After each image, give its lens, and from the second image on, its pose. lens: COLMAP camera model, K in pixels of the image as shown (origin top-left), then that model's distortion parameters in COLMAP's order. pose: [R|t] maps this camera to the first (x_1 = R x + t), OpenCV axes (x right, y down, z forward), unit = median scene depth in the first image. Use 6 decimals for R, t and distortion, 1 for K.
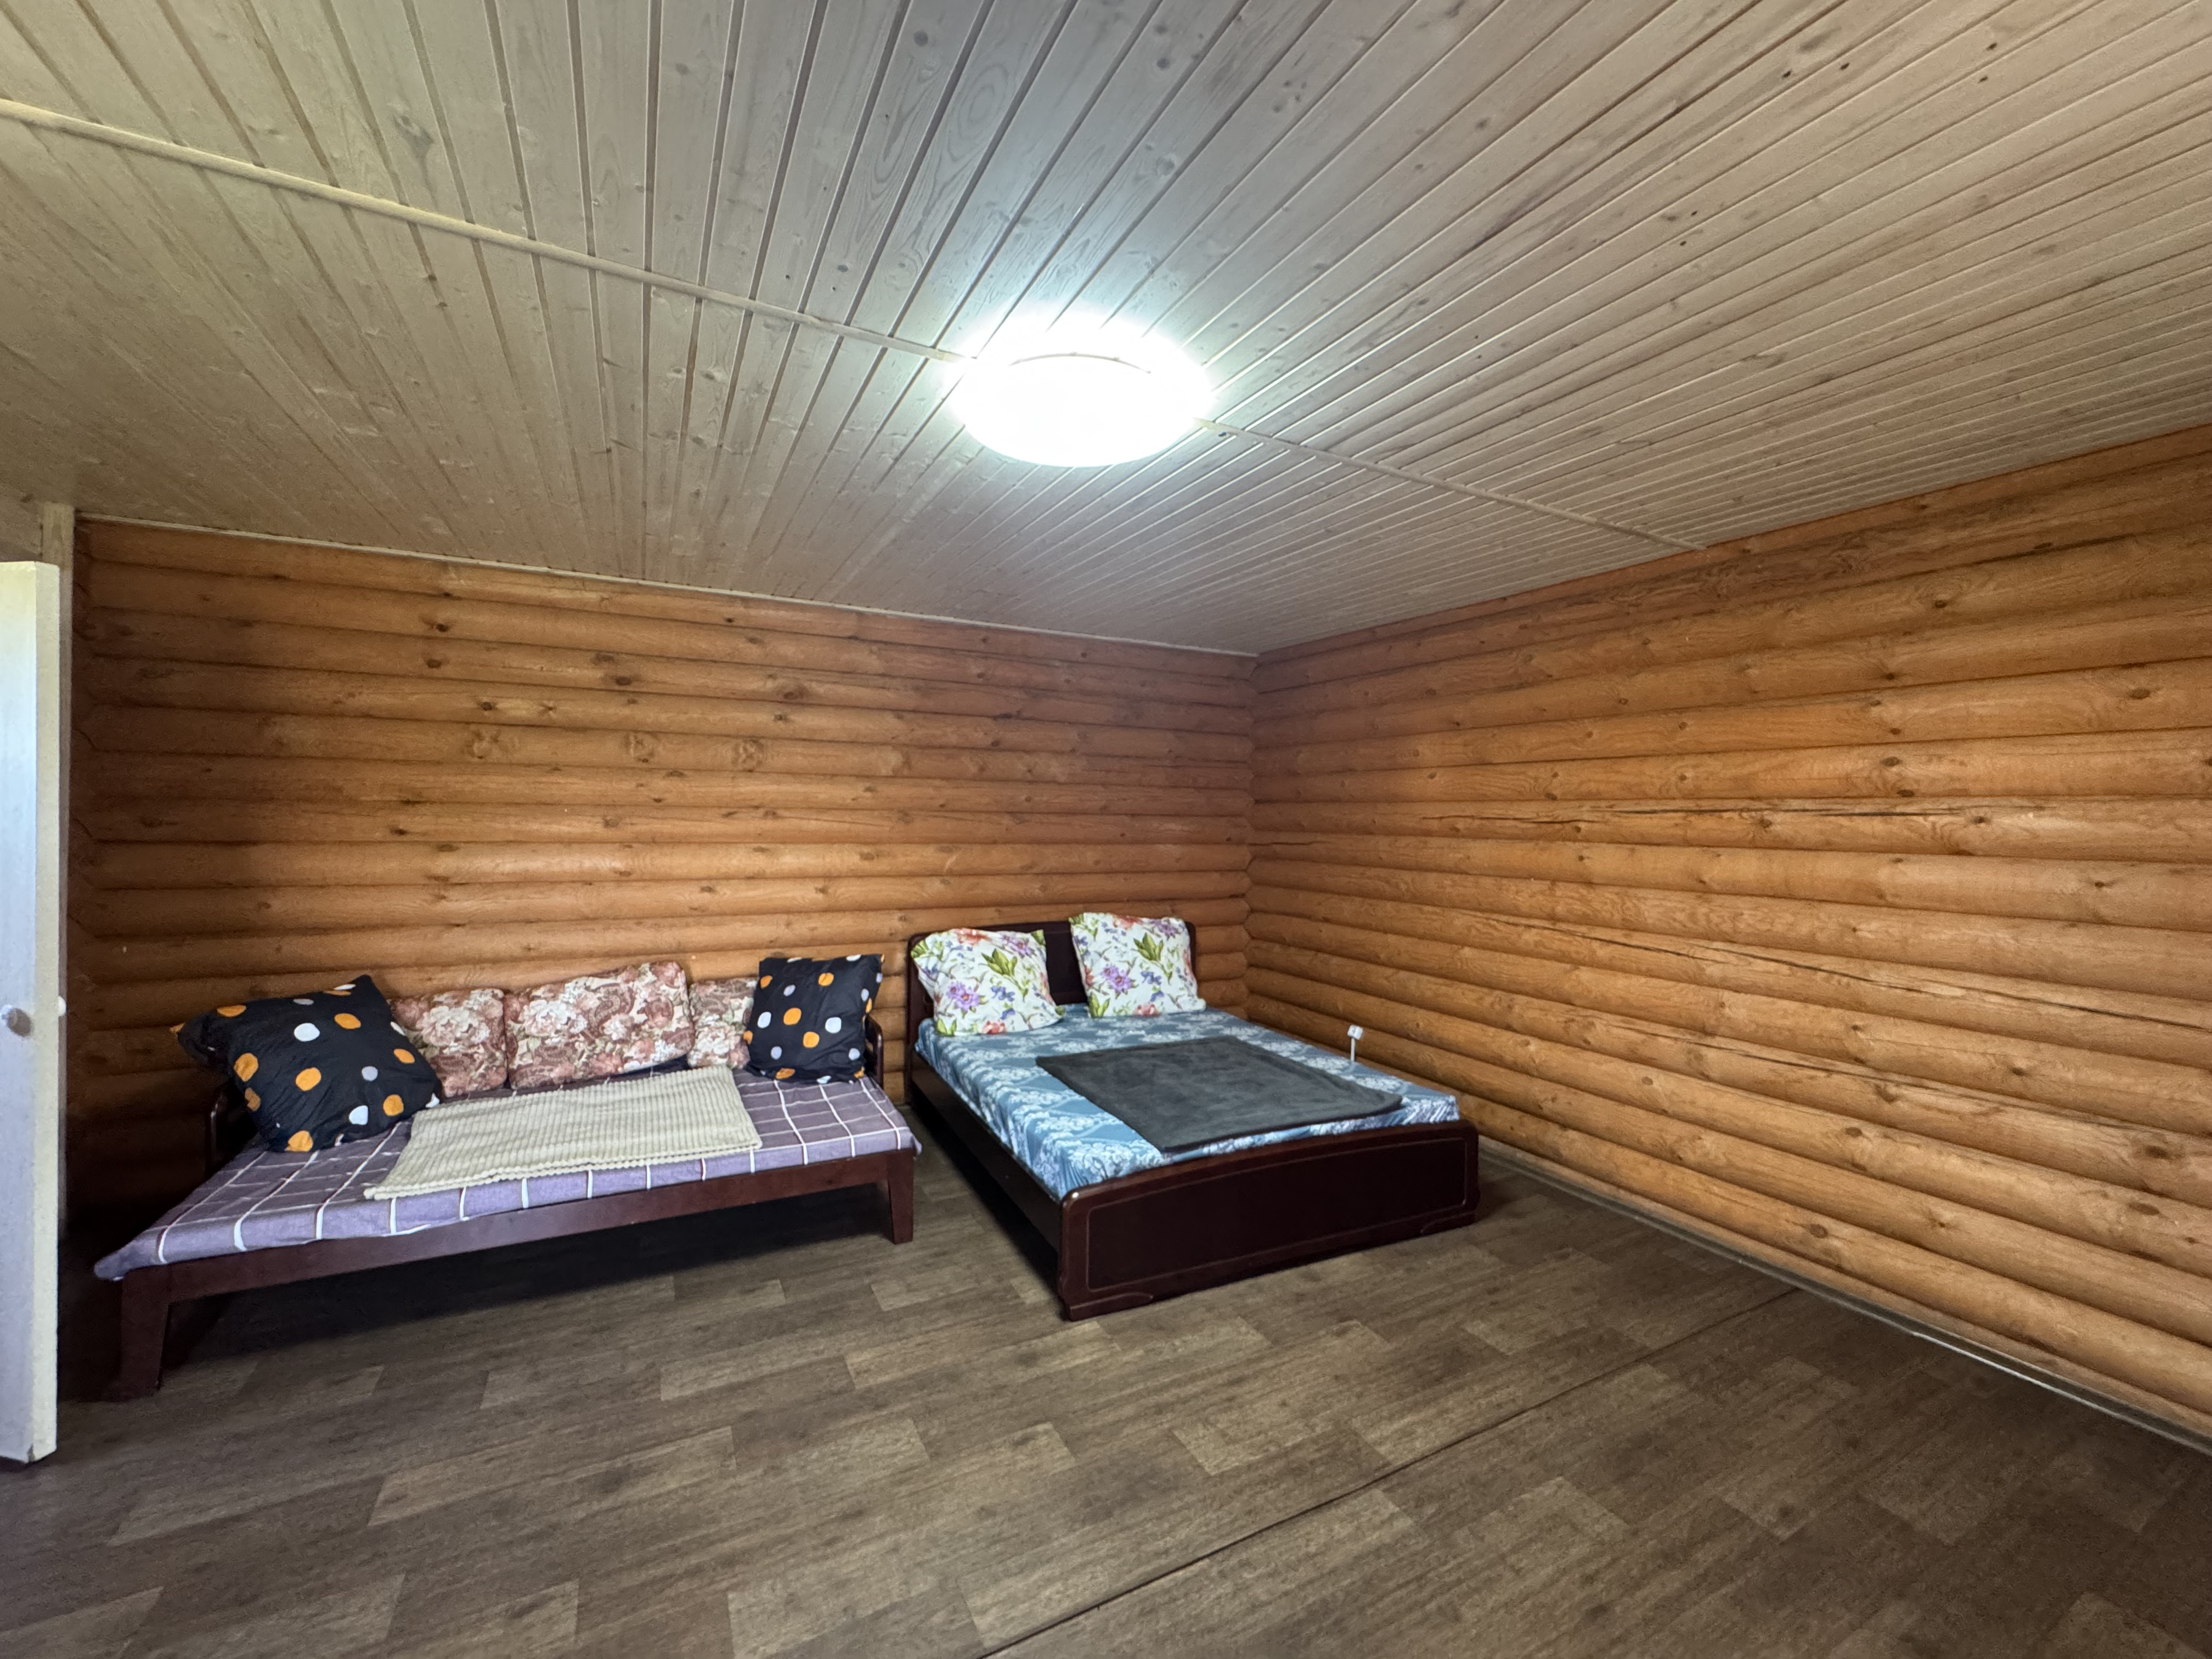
lens RADIAL K [[881.6, 0, 1107.9], [0, 881.6, 823.0], [0, 0, 1]] dist [-0.003463, 0.000879]
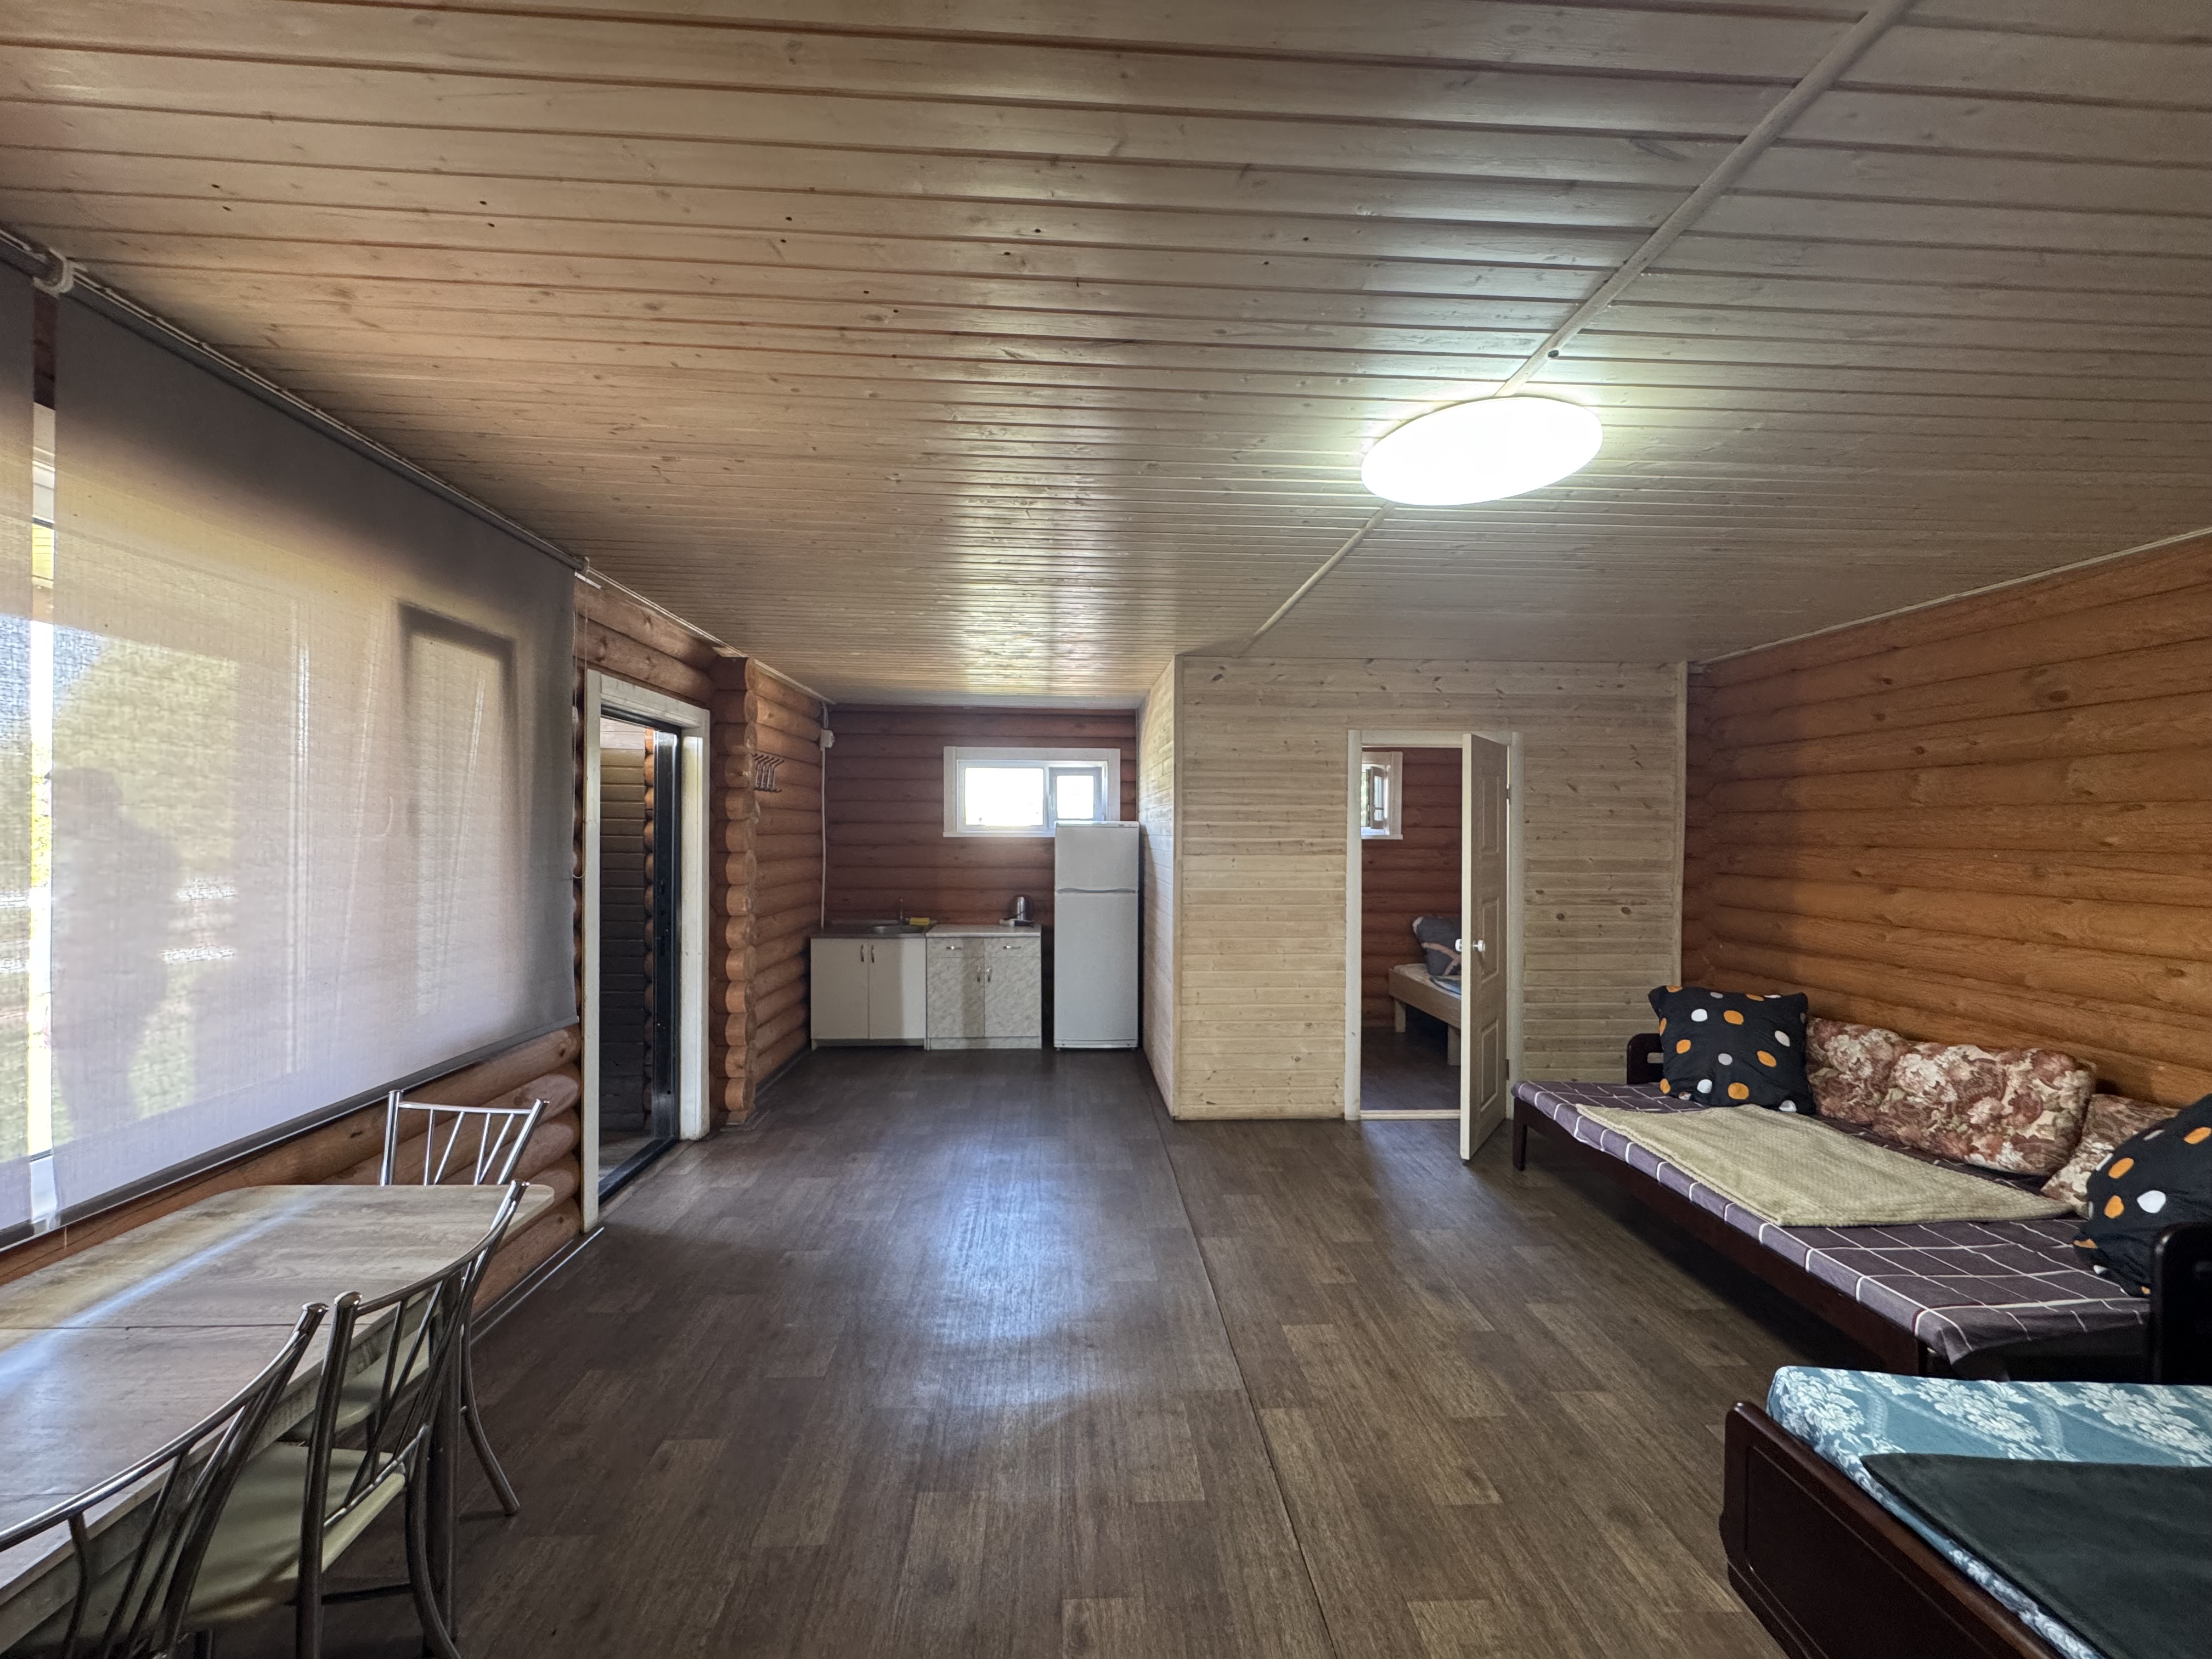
lens RADIAL K [[881.6, 0, 1105.3], [0, 881.6, 825.5], [0, 0, 1]] dist [-0.003463, 0.000879]
pose [[-0.417168, -0.024821, -0.908490, 0.597154], [-0.023098, 0.999594, -0.016704, -0.010376], [0.908536, 0.014016, -0.417572, 0.605404]]
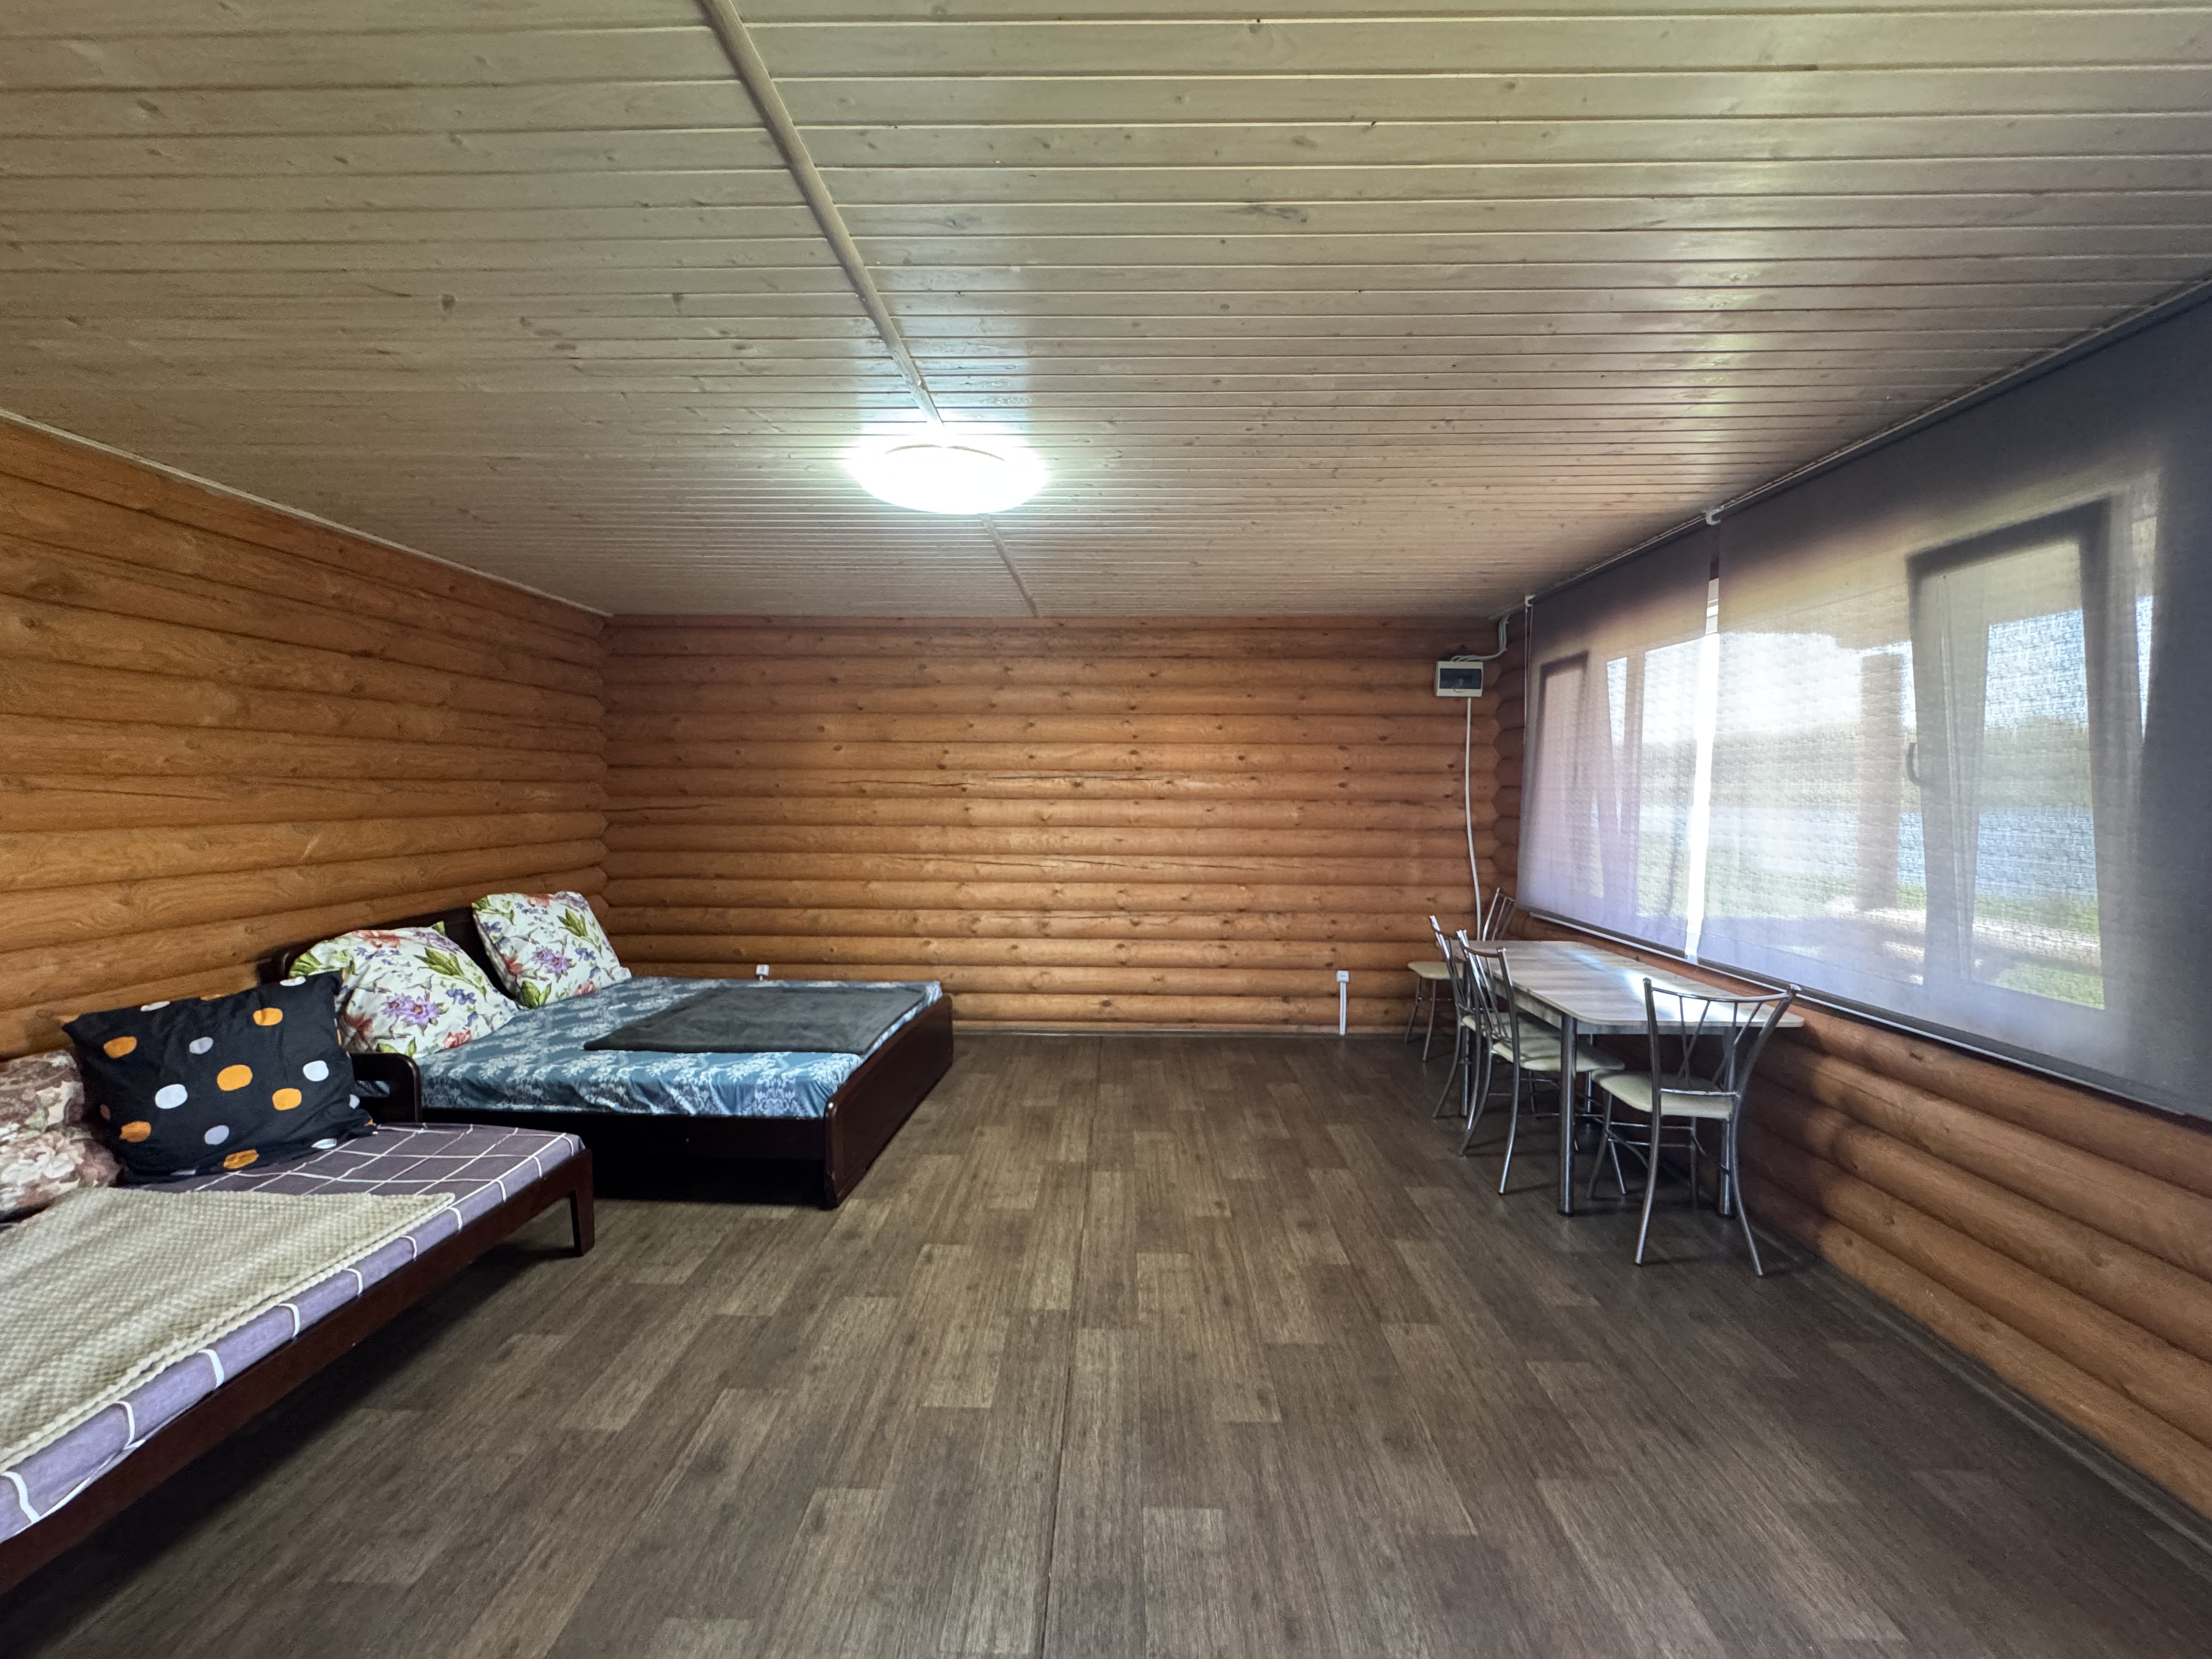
lens RADIAL K [[881.6, 0, 1093.6], [0, 881.6, 823.2], [0, 0, 1]] dist [-0.003463, 0.000879]
pose [[0.496269, -0.046695, 0.866912, -0.641515], [0.008422, 0.998764, 0.048976, -0.007456], [-0.868128, -0.017004, 0.496049, 0.082909]]
